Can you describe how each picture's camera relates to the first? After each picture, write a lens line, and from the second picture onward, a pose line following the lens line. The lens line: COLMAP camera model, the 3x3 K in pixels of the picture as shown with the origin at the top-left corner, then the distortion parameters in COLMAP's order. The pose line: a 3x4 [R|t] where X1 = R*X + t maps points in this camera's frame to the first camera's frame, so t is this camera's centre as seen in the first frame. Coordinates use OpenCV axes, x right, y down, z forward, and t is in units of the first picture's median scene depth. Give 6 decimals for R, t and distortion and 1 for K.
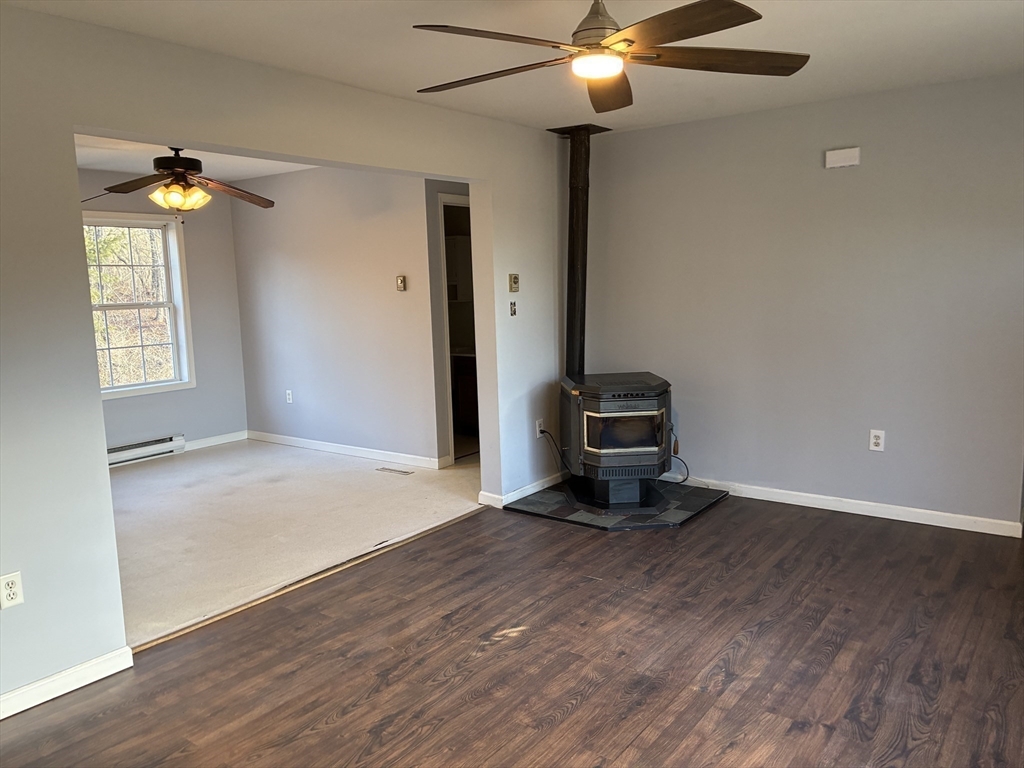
lens RADIAL K [[780.9, 0, 510.0], [0, 780.9, 383.0], [0, 0, 1]] dist [0.024147, -0.008168]
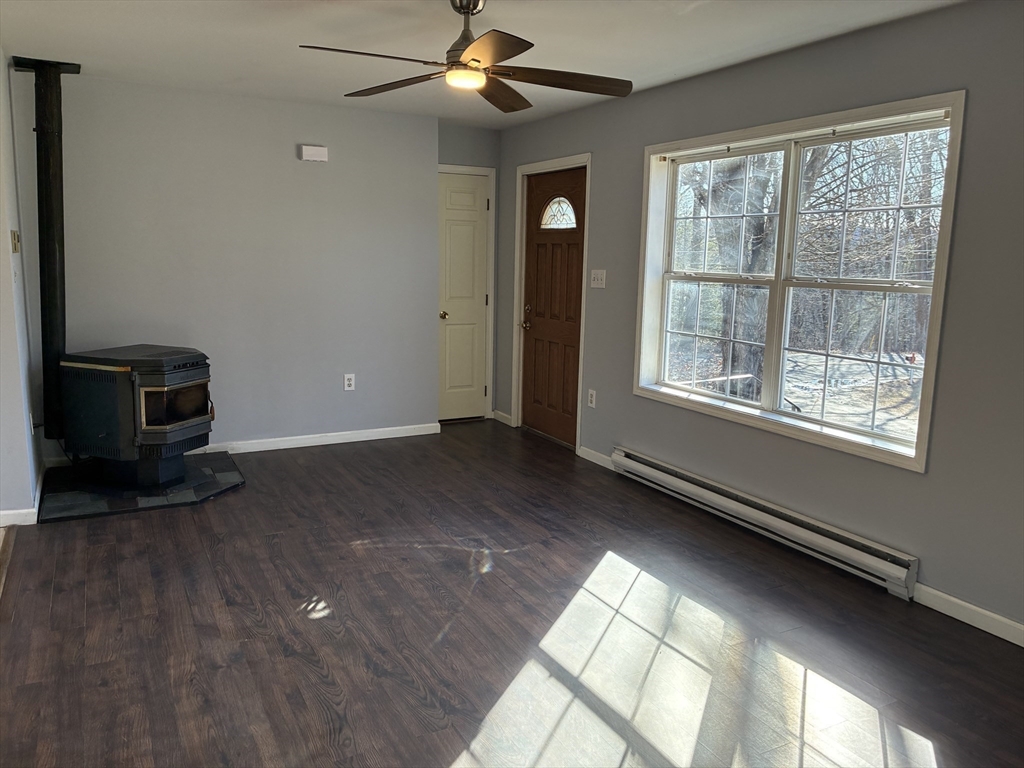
lens RADIAL K [[780.9, 0, 509.9], [0, 780.9, 383.4], [0, 0, 1]] dist [0.024147, -0.008168]
pose [[0.420086, -0.112648, 0.900465, -0.684480], [0.093526, 0.992356, 0.080511, -0.003423], [-0.902652, 0.050395, 0.427411, 0.266040]]
